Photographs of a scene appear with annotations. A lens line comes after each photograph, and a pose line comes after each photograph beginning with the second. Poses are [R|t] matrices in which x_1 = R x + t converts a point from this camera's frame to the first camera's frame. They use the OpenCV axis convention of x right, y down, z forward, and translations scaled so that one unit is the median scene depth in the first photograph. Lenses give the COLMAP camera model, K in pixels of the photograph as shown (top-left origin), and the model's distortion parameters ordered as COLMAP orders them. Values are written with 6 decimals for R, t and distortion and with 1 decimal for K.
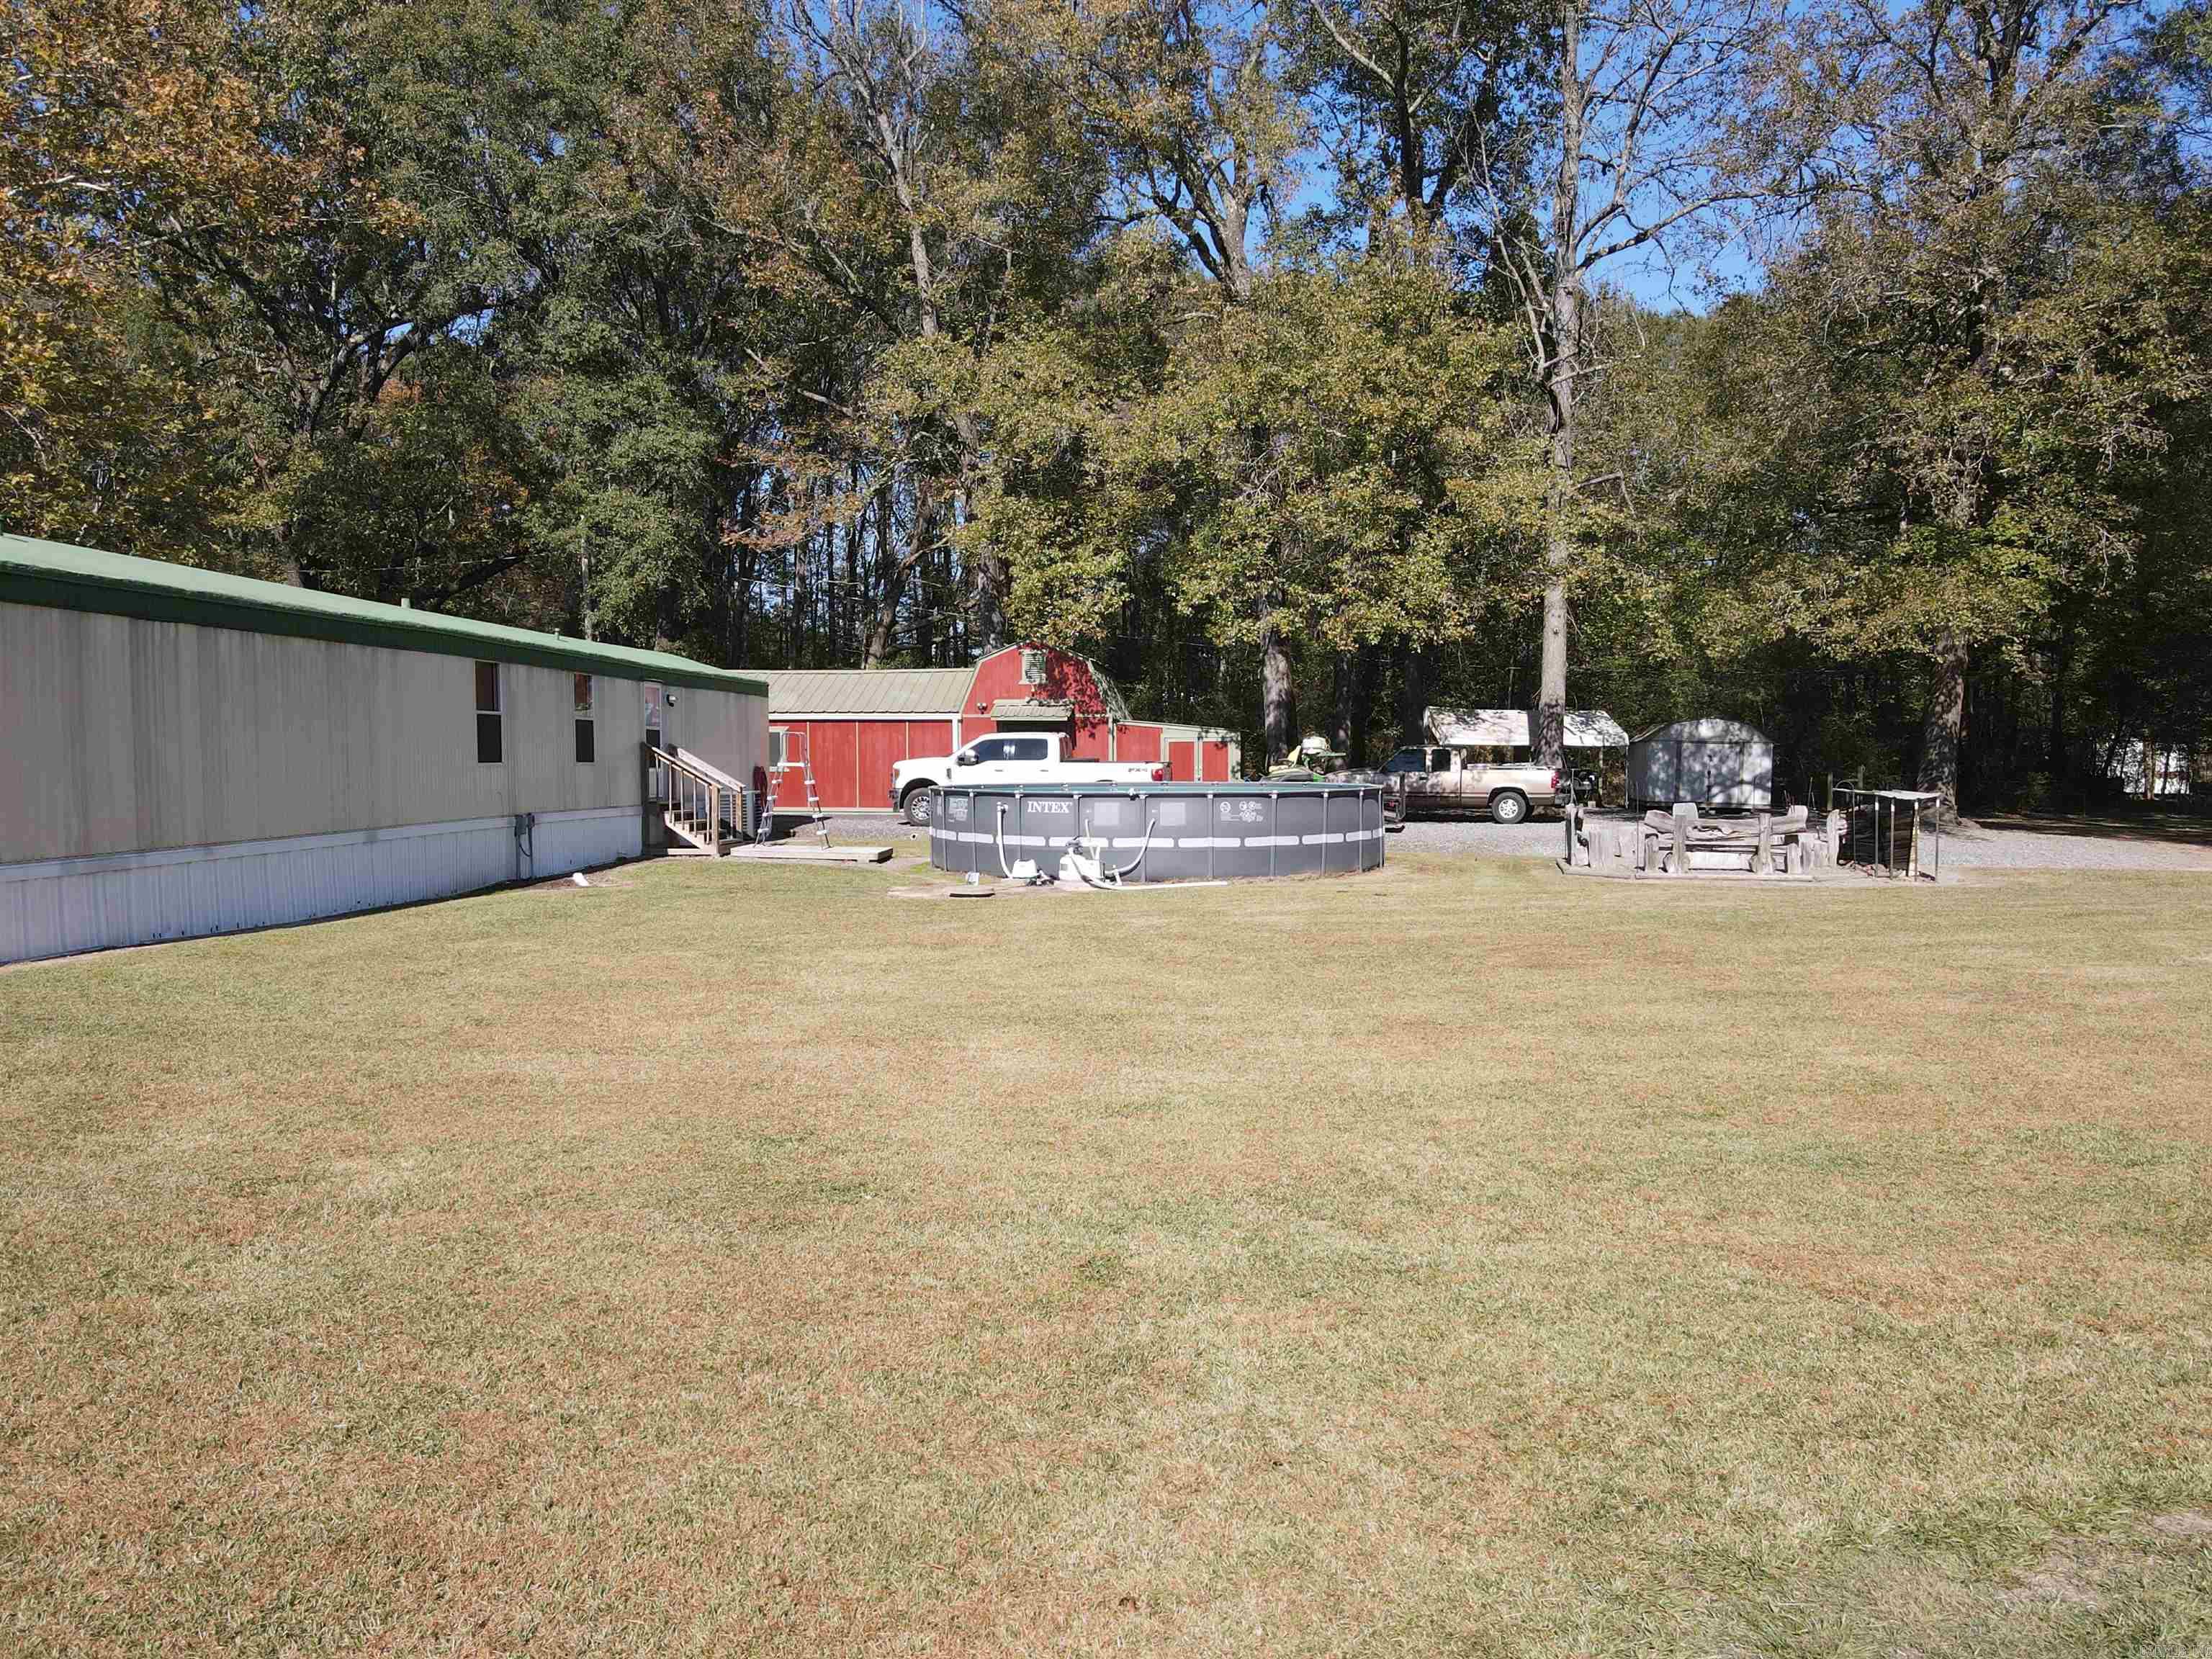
lens RADIAL K [[1633.3, 0, 1106.2], [0, 1633.3, 826.5], [0, 0, 1]] dist [0.006871, 0.012405]
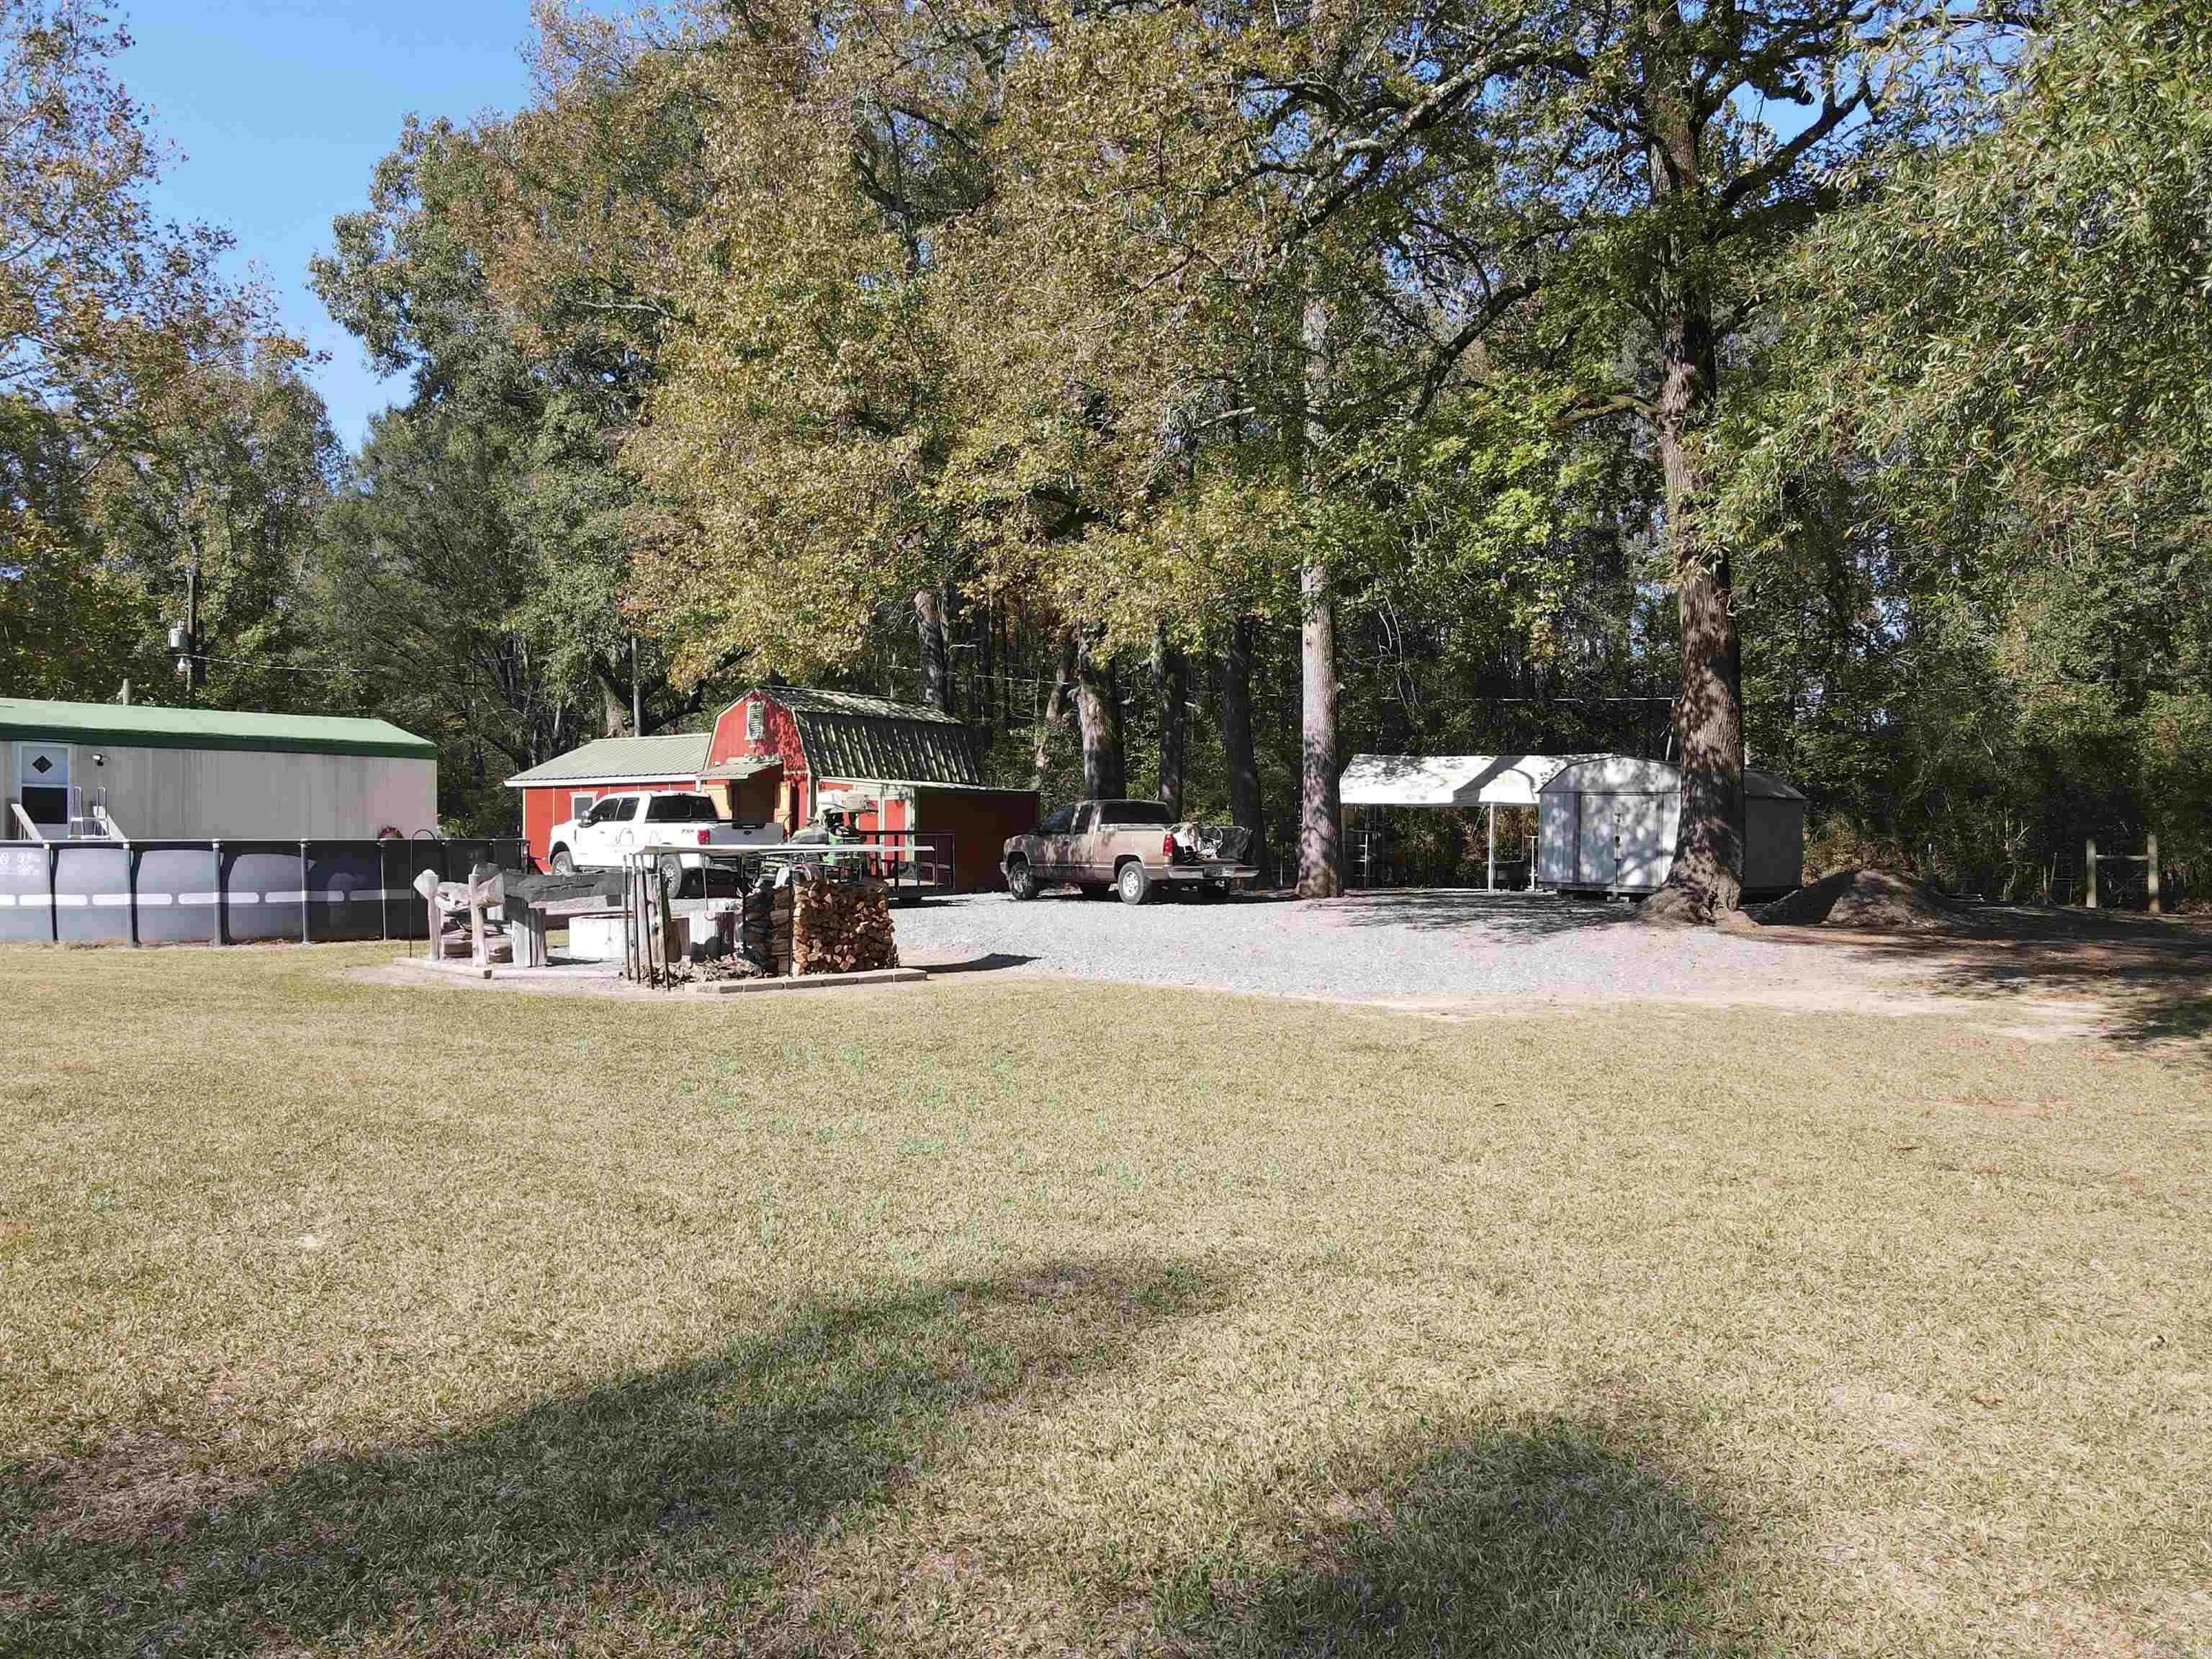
lens RADIAL K [[1633.3, 0, 1031.4], [0, 1633.3, 793.7], [0, 0, 1]] dist [0.006871, 0.012405]
pose [[0.819525, -0.015786, -0.572826, 0.555510], [-0.025361, 0.997642, -0.063776, -0.002726], [0.572482, 0.066793, 0.817192, 0.325407]]
